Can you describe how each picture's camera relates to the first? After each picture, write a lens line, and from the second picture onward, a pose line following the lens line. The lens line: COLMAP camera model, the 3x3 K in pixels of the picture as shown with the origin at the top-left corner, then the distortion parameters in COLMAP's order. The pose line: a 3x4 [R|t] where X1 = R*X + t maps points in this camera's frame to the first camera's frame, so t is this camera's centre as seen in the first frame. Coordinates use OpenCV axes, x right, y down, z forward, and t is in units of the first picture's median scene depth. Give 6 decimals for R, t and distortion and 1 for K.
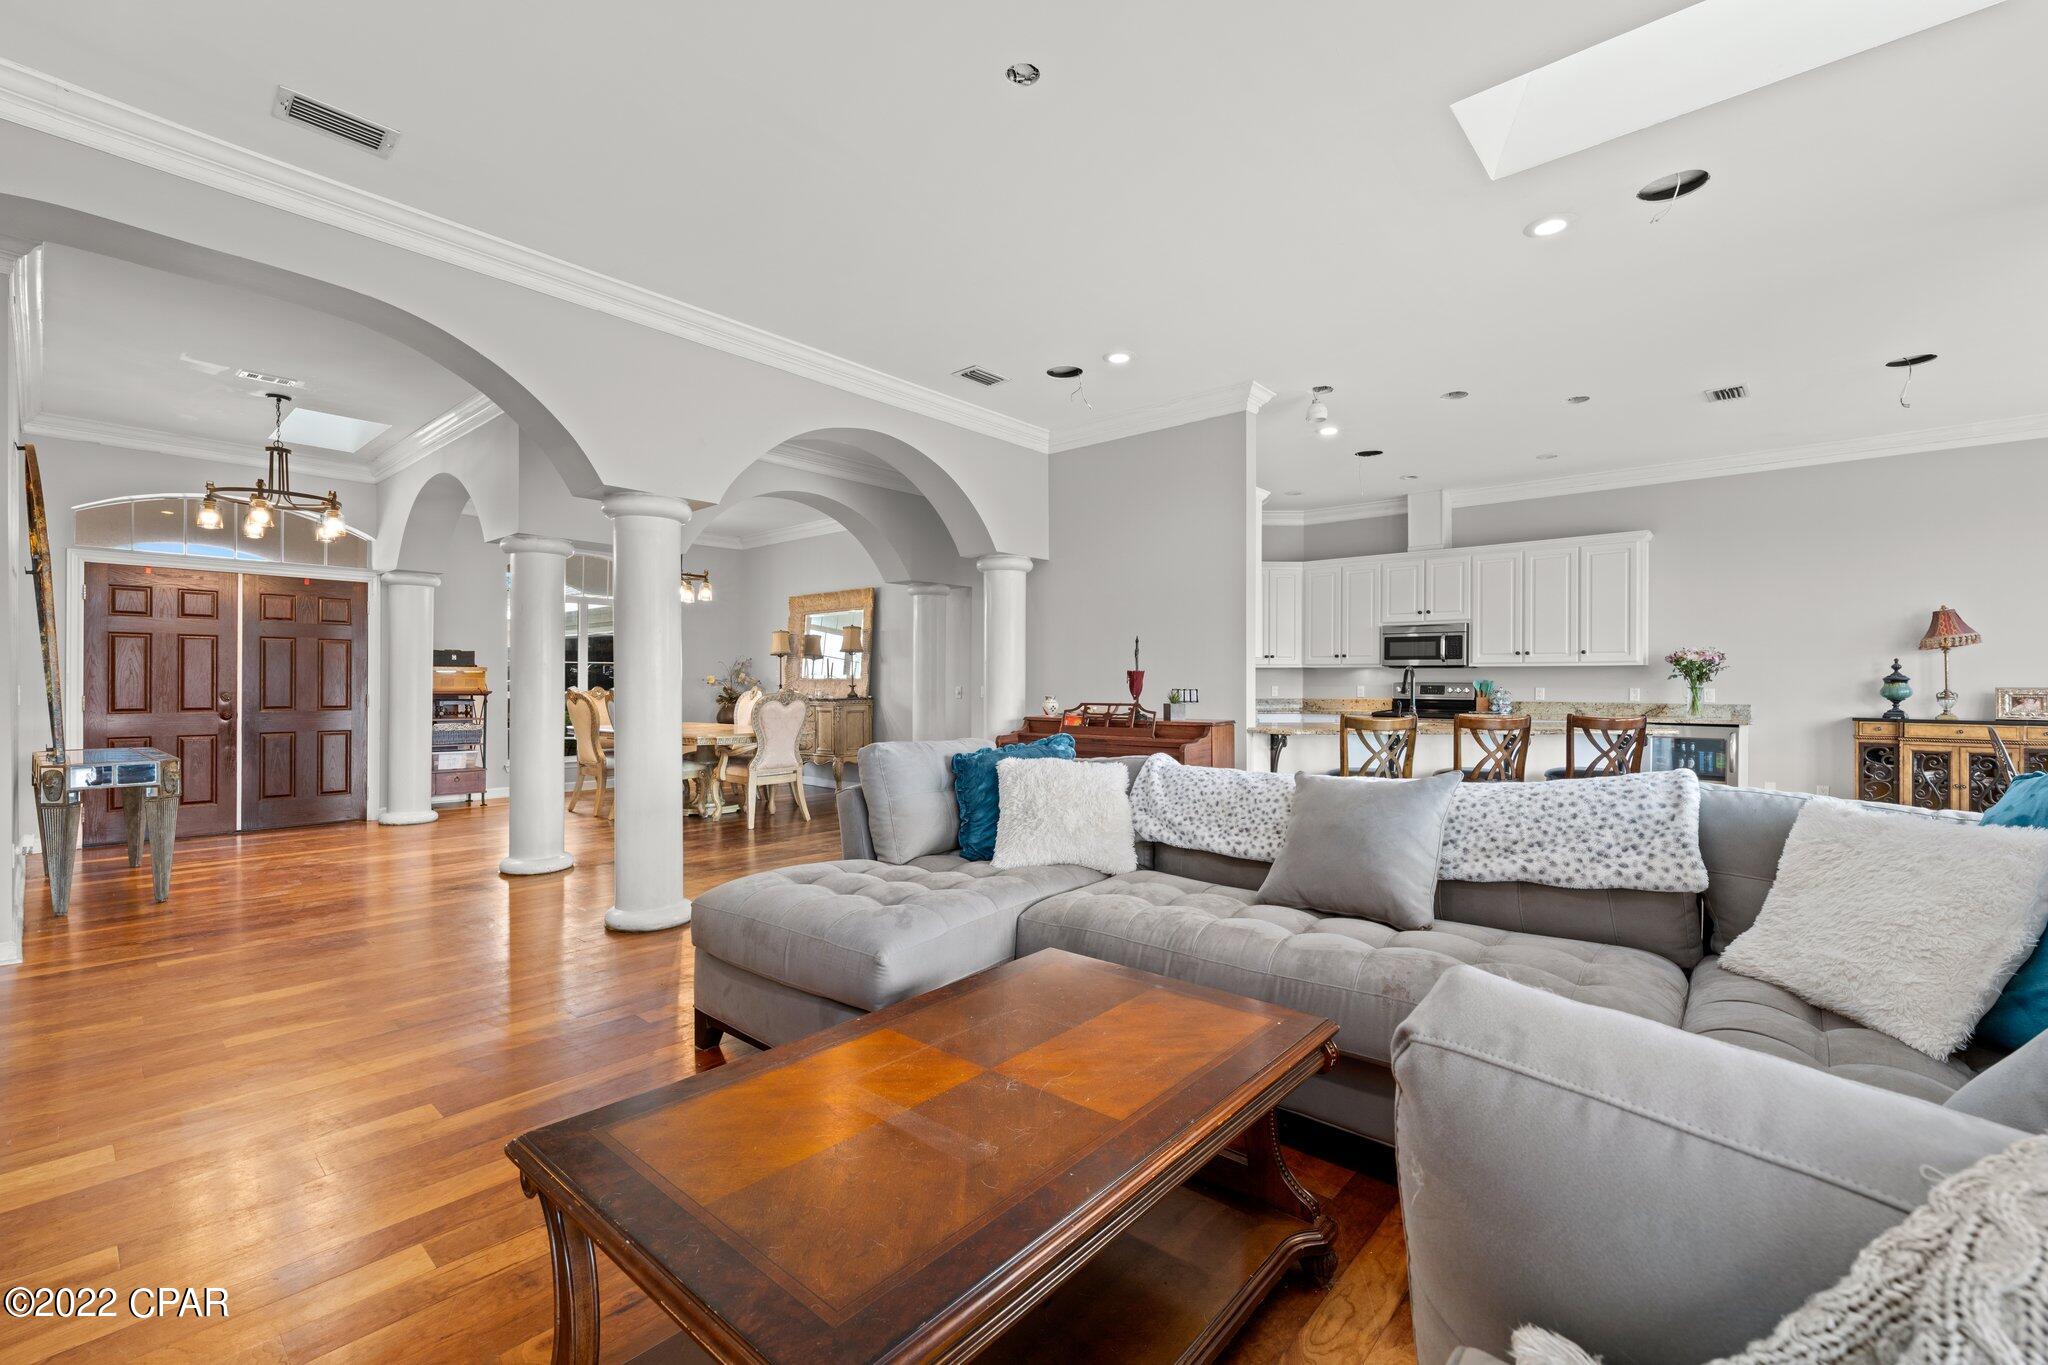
lens RADIAL K [[860.0, 0, 1030.9], [0, 860.0, 684.1], [0, 0, 1]] dist [0.001251, 0.000541]
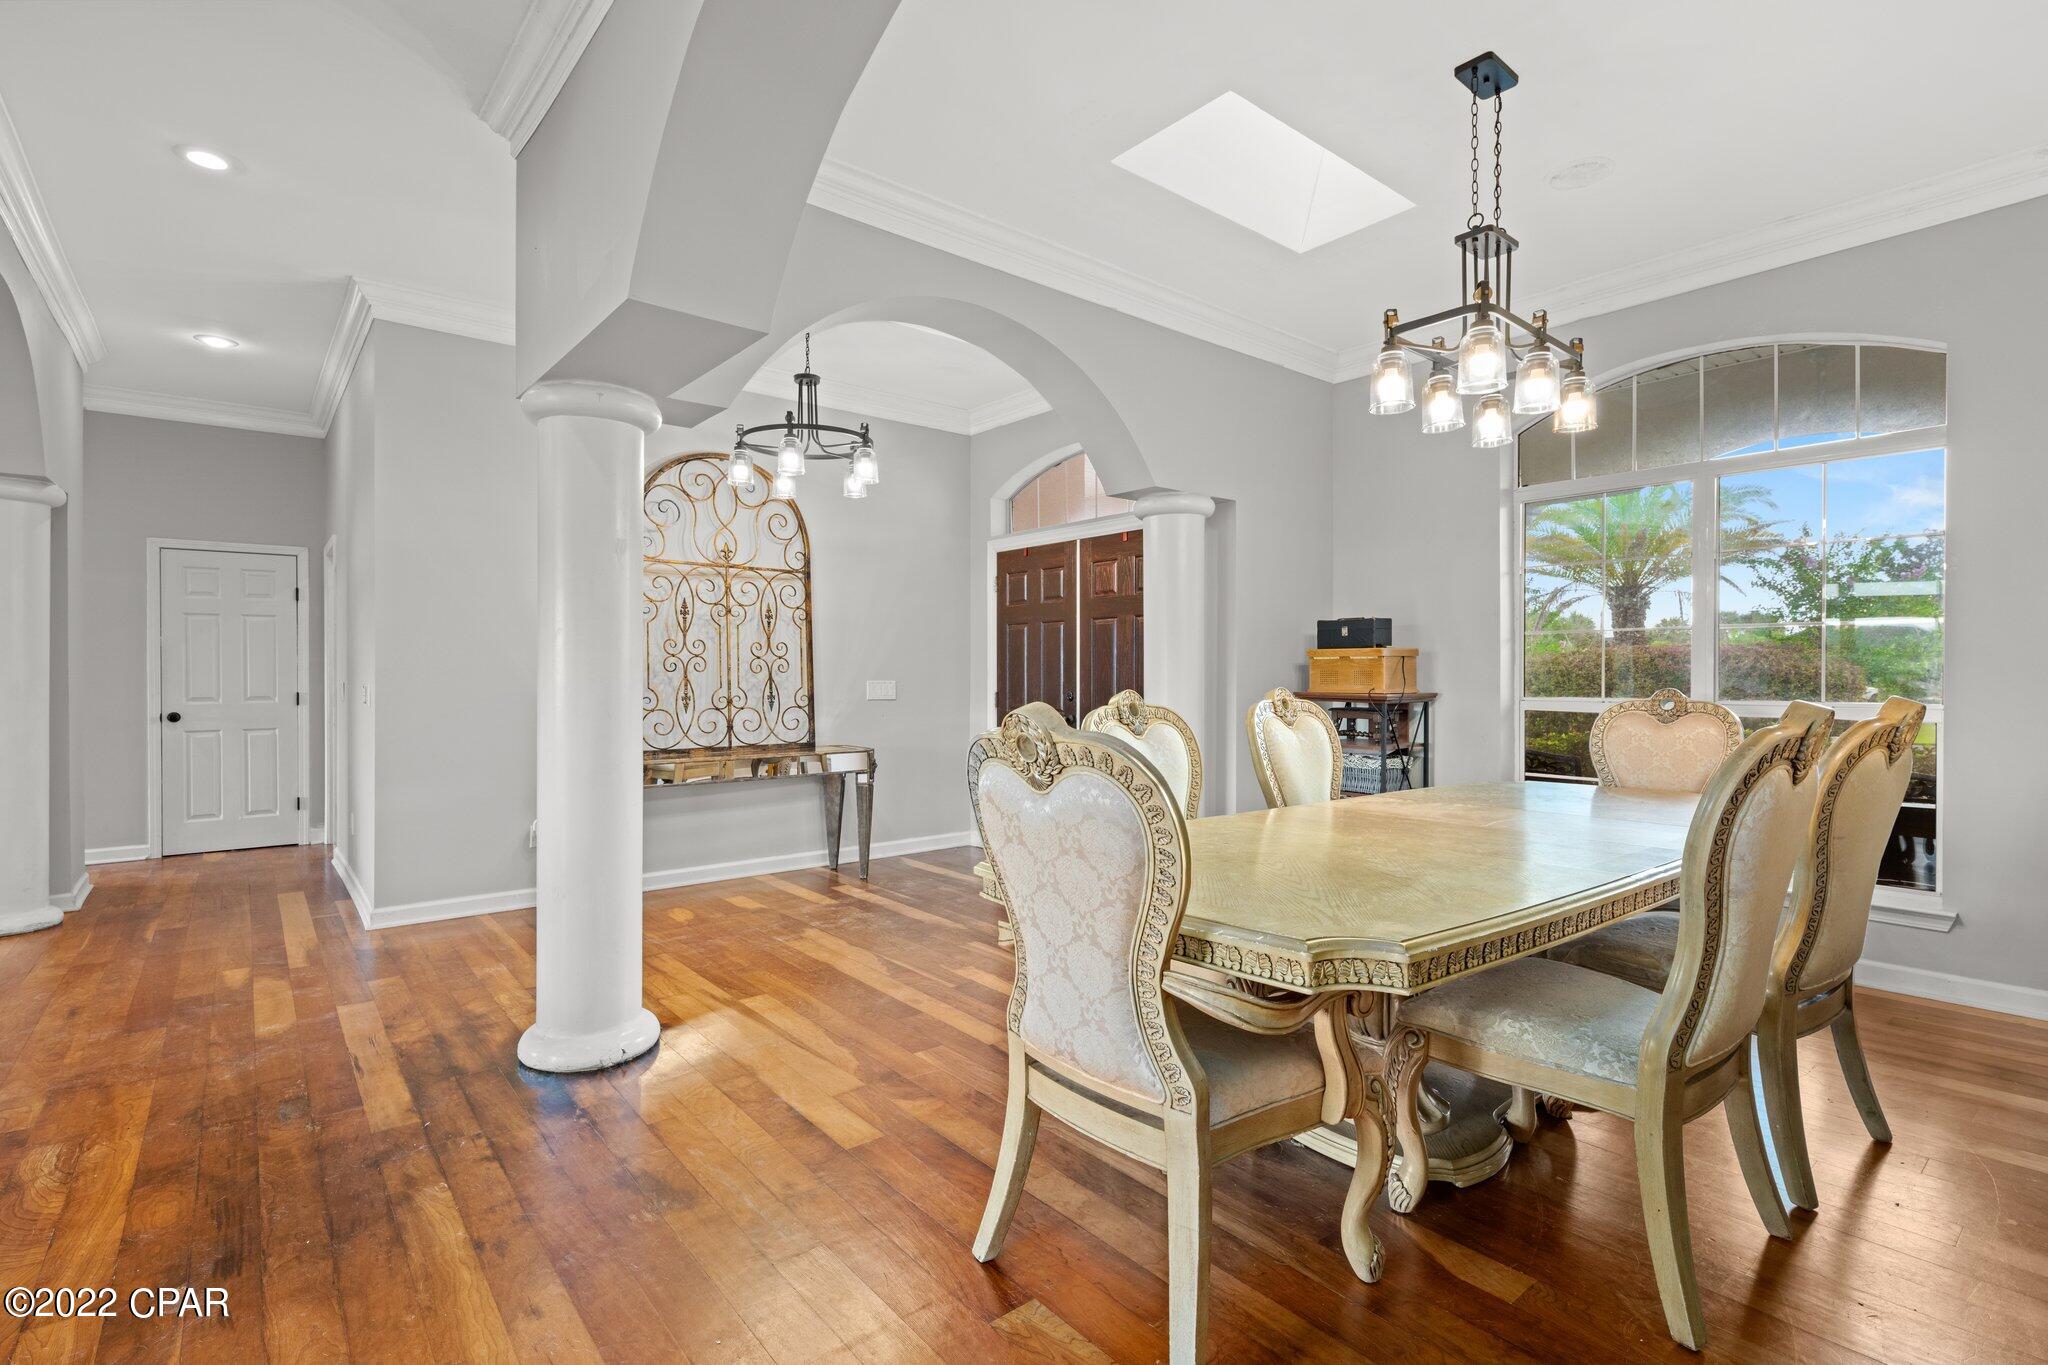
lens RADIAL K [[951.7, 0, 1029.0], [0, 951.7, 676.9], [0, 0, 1]] dist [0.000579, -0.000232]
pose [[-0.164156, -0.000272, -0.986434, -0.050670], [-0.001457, 0.999999, -0.000033, -0.002485], [0.986433, 0.001432, -0.164156, 1.063333]]
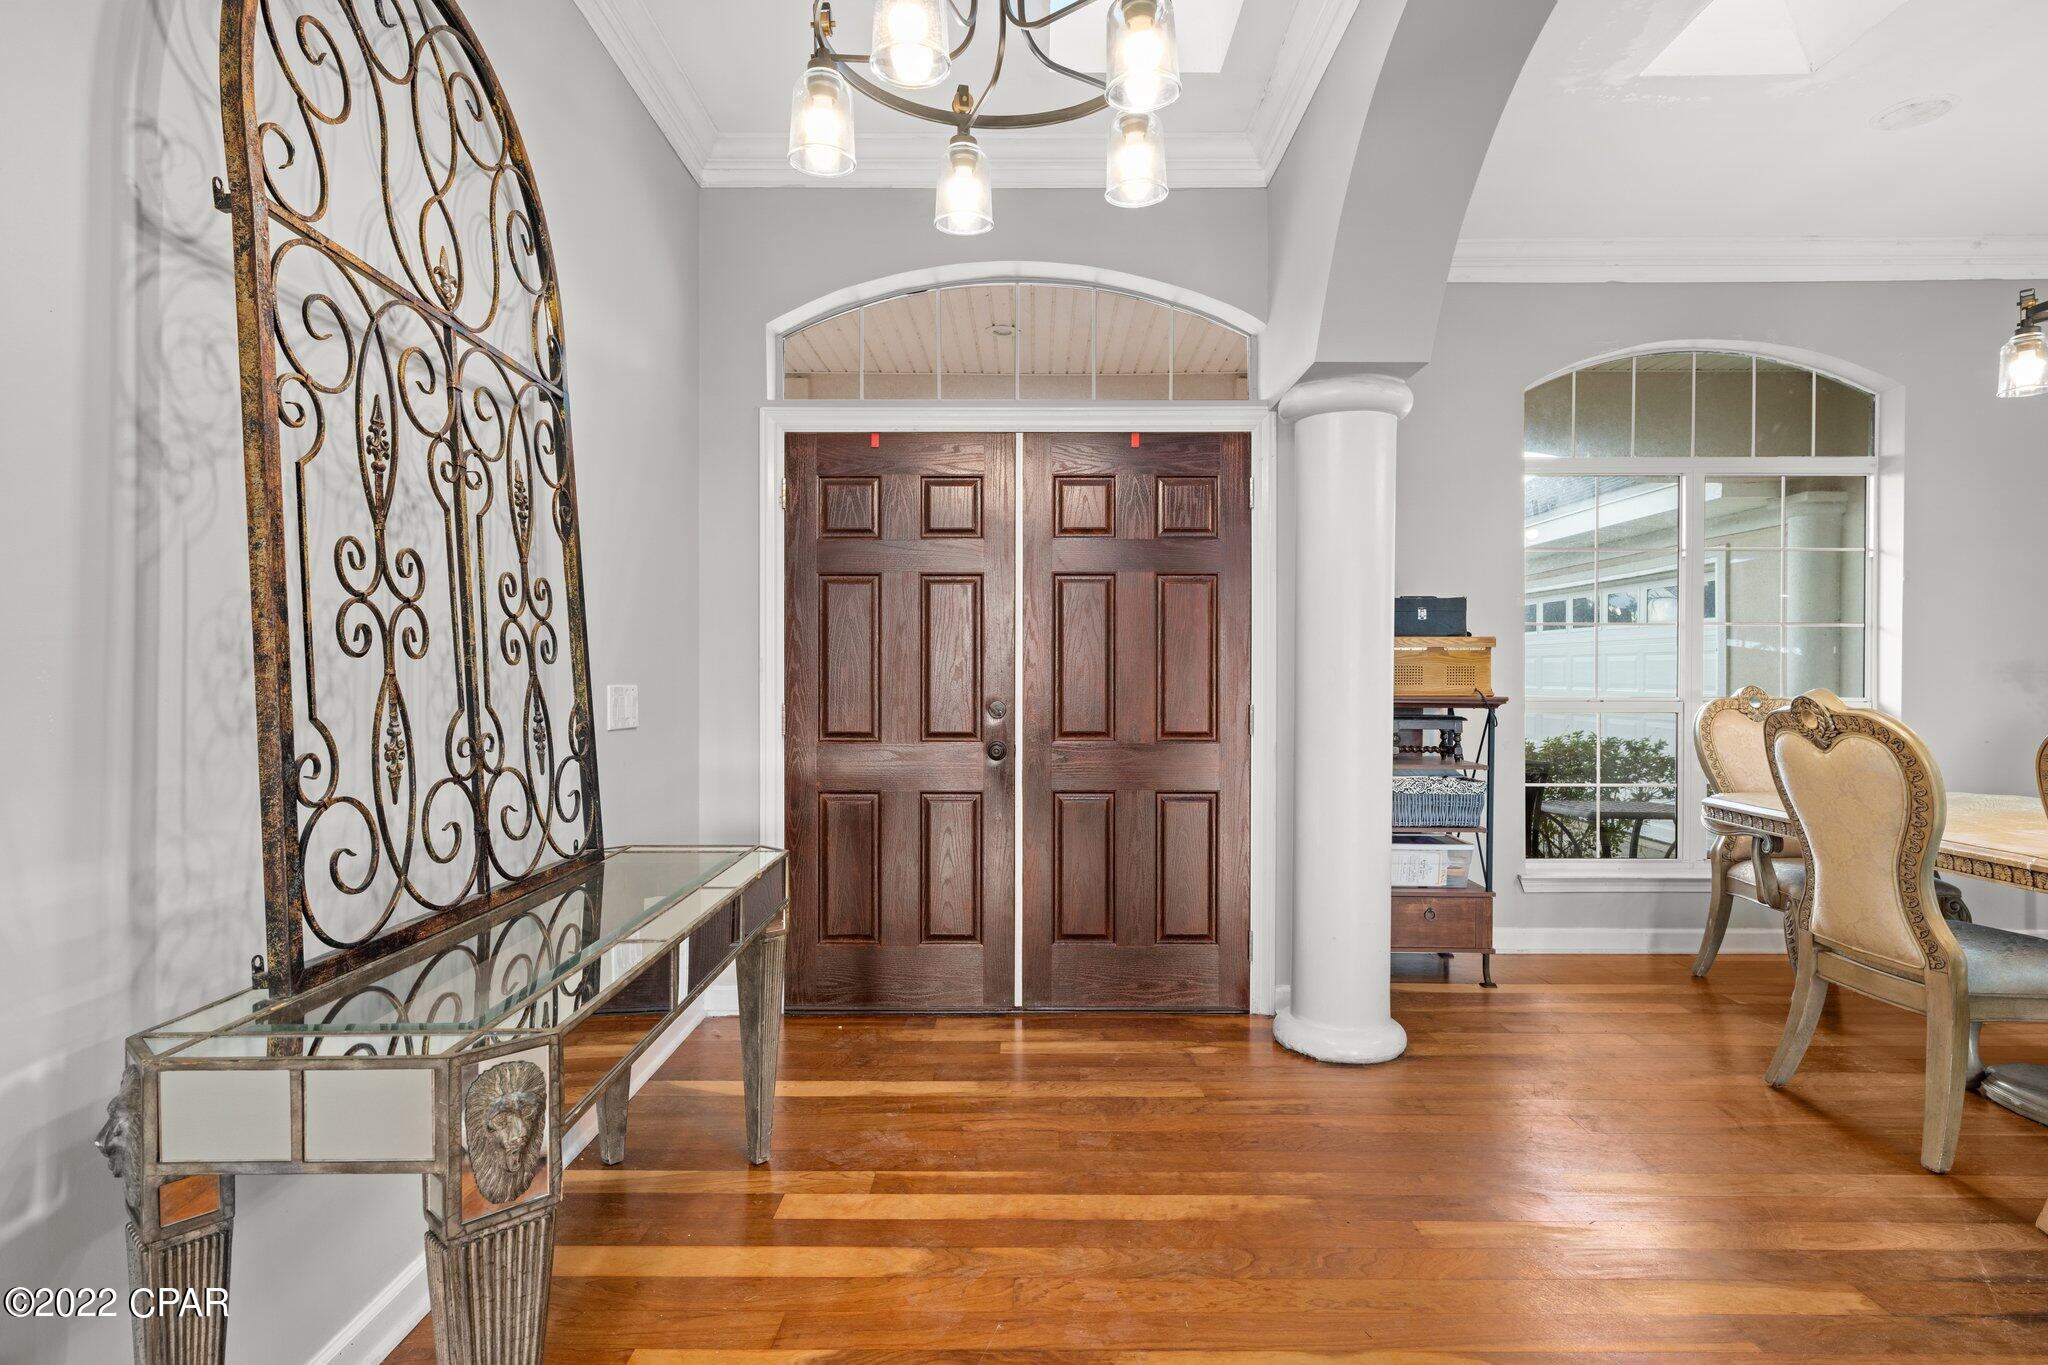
lens RADIAL K [[1084.1, 0, 1022.4], [0, 1084.1, 682.6], [0, 0, 1]] dist [0.000926, 0.000331]
pose [[0.652759, 0.002922, -0.757560, -0.477224], [0.001125, 0.999988, 0.004826, -0.001551], [0.757565, -0.004003, 0.652748, 0.615032]]
